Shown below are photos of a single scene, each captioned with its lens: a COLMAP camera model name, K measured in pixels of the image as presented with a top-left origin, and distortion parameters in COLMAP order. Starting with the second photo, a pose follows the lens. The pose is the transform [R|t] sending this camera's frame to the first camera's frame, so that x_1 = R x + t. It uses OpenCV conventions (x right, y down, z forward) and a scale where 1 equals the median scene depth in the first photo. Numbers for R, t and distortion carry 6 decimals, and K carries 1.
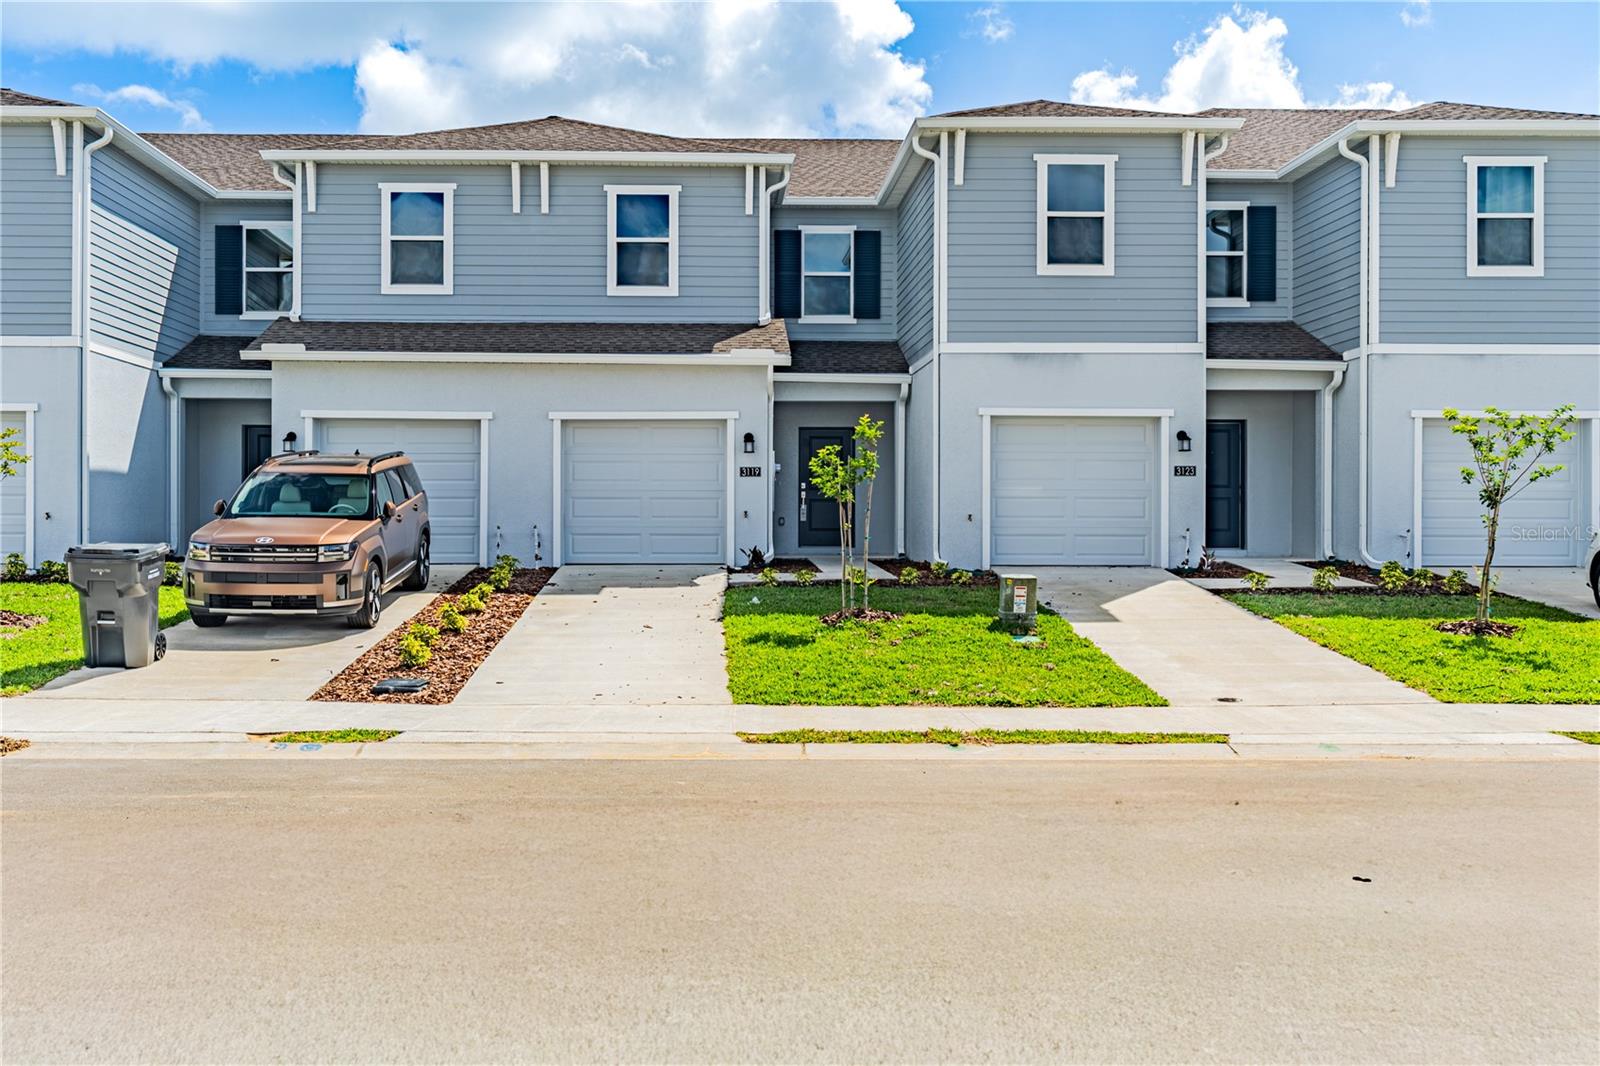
lens RADIAL K [[1449.4, 0, 800.0], [0, 1449.4, 528.6], [0, 0, 1]] dist [-0.009108, 0.020582]
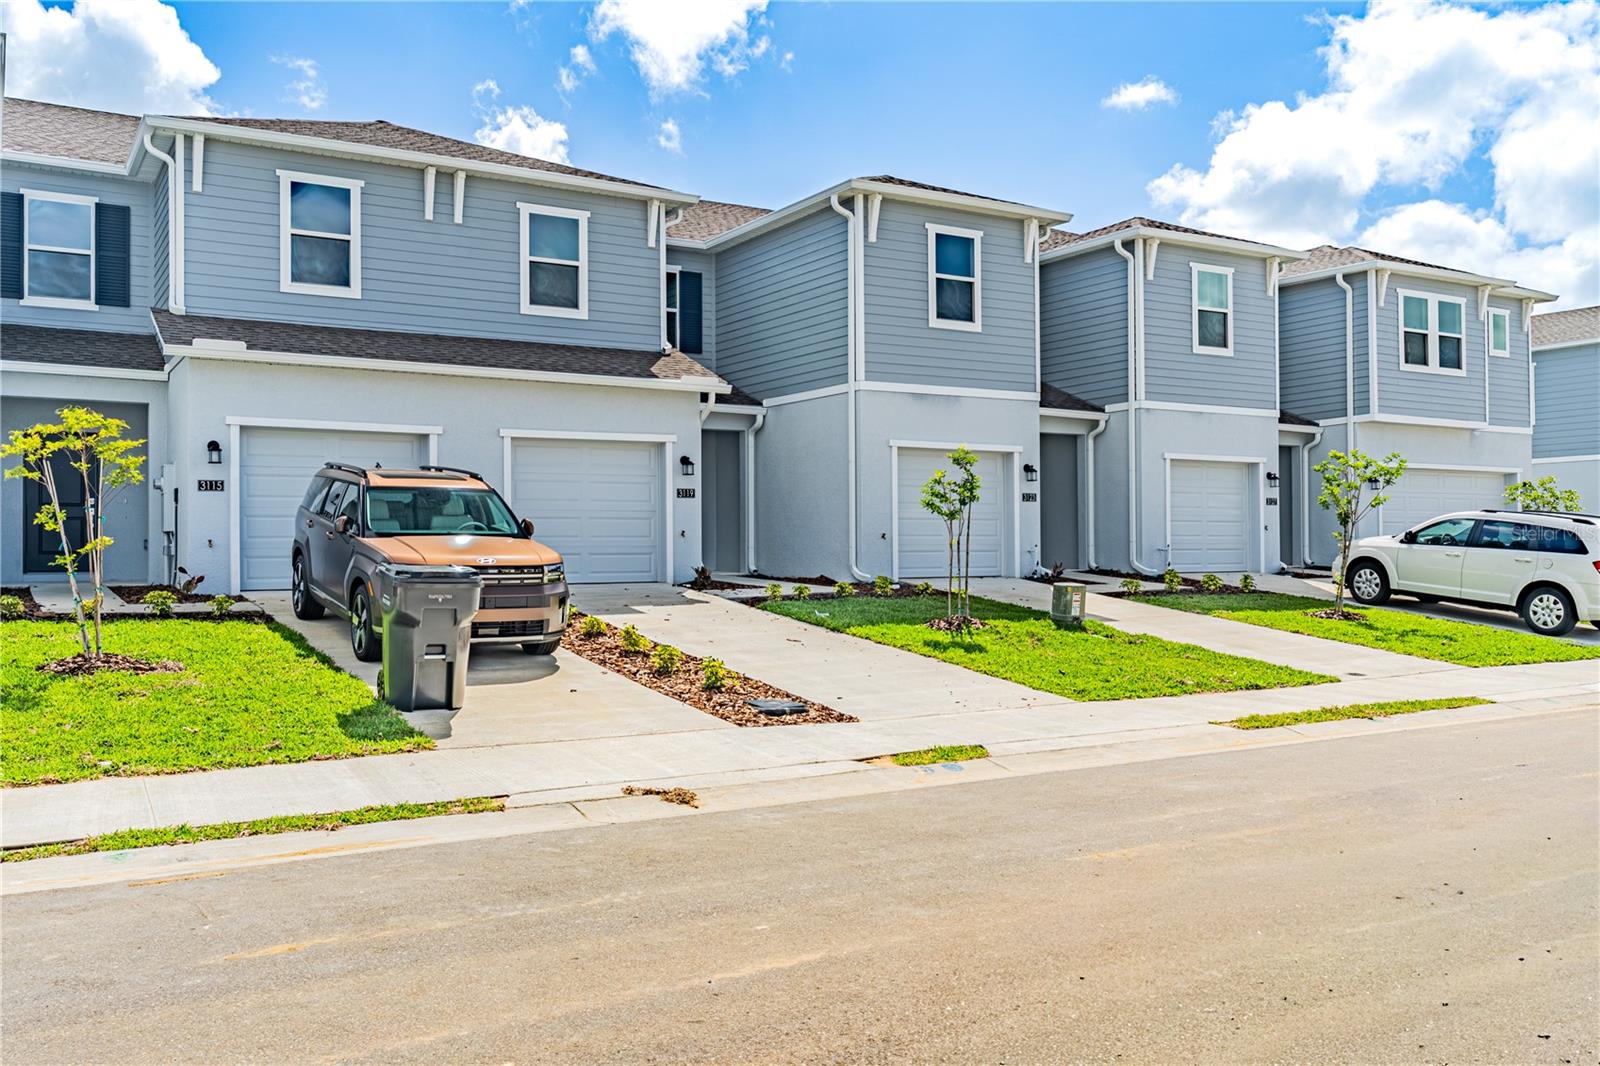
lens RADIAL K [[1314.8, 0, 801.7], [0, 1314.8, 533.8], [0, 0, 1]] dist [-0.000575, -0.017357]
pose [[0.872247, -0.001016, 0.489064, -0.407807], [0.006665, 0.999930, -0.009811, 0.000040], [-0.489020, 0.011817, 0.872193, 0.123365]]
